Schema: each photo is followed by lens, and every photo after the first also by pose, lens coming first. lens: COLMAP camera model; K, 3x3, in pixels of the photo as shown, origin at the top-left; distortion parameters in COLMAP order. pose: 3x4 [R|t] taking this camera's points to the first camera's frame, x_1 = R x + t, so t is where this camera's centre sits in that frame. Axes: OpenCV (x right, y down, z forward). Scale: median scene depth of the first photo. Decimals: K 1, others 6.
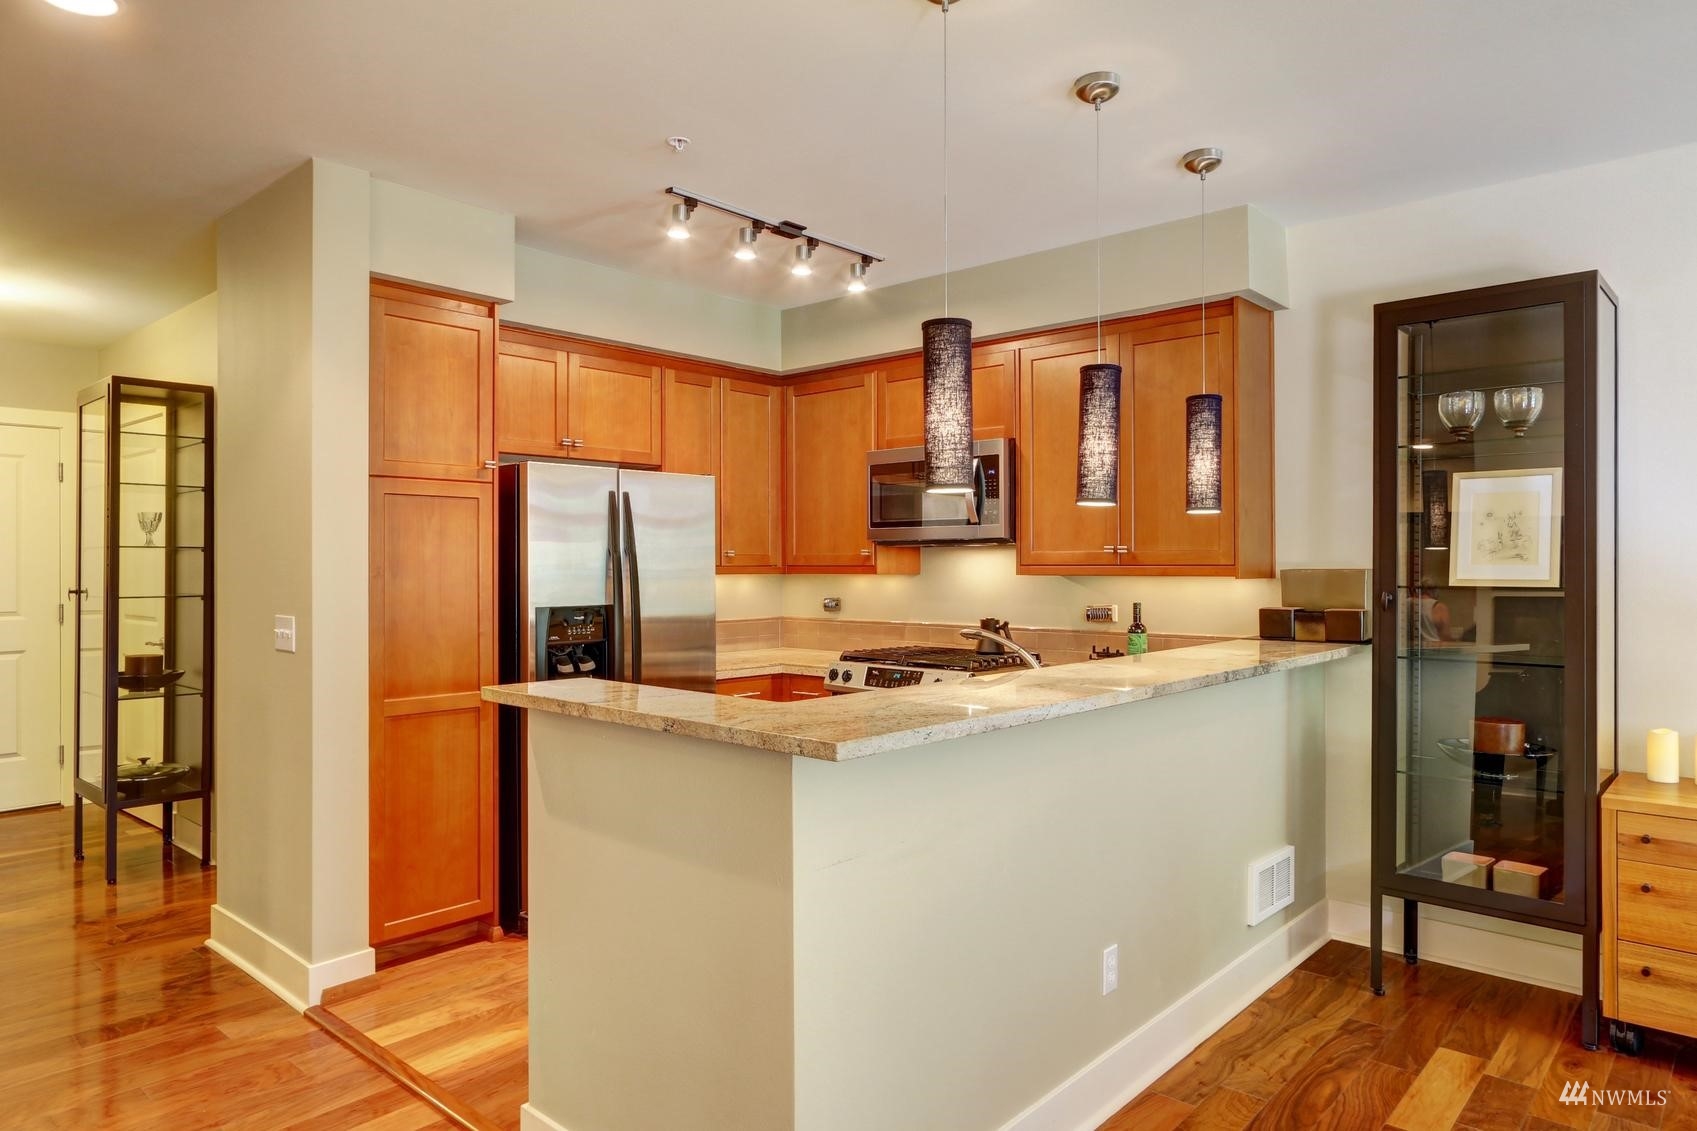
lens RADIAL K [[1047.5, 0, 848.5], [0, 1047.5, 565.5], [0, 0, 1]] dist [-0.005850, -0.000834]
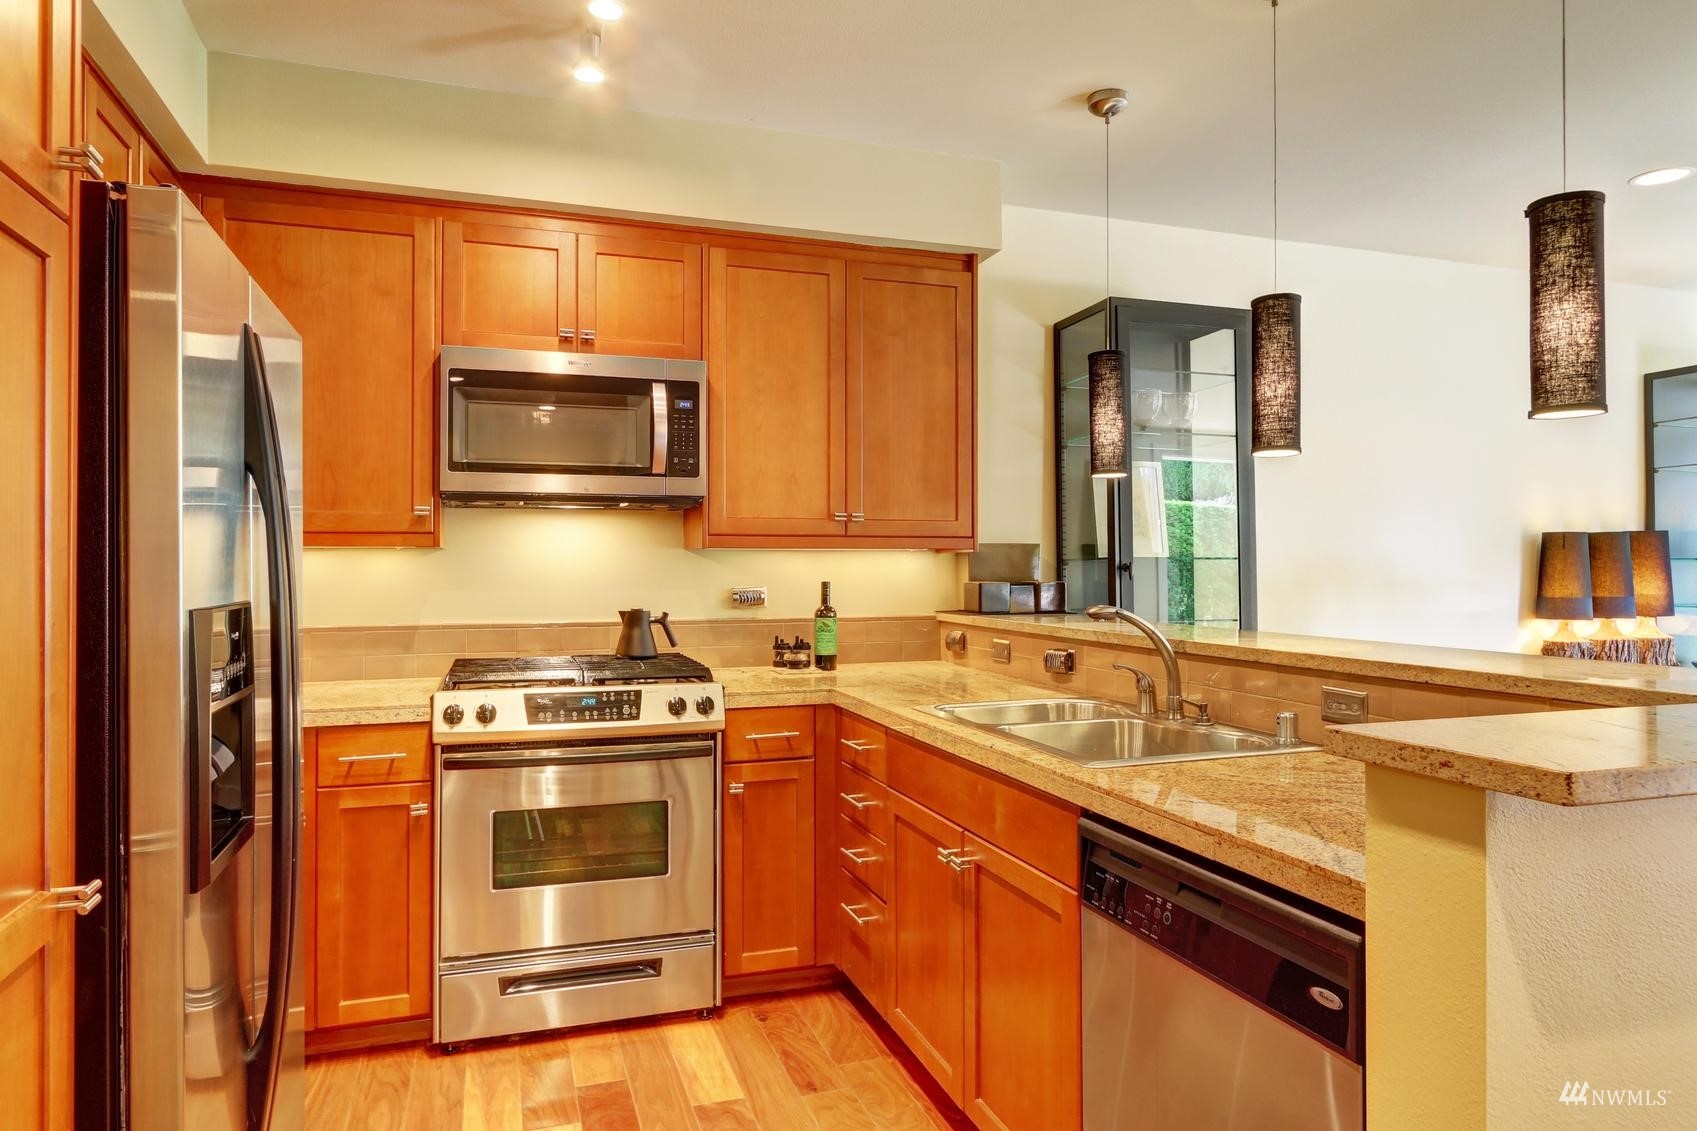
lens RADIAL K [[1047.5, 0, 848.5], [0, 1047.5, 565.5], [0, 0, 1]] dist [-0.005850, -0.000834]
pose [[0.481687, 0.003286, 0.876337, -0.442189], [0.002268, 0.999985, -0.004996, 0.025343], [-0.876340, 0.004394, 0.481672, 0.550660]]
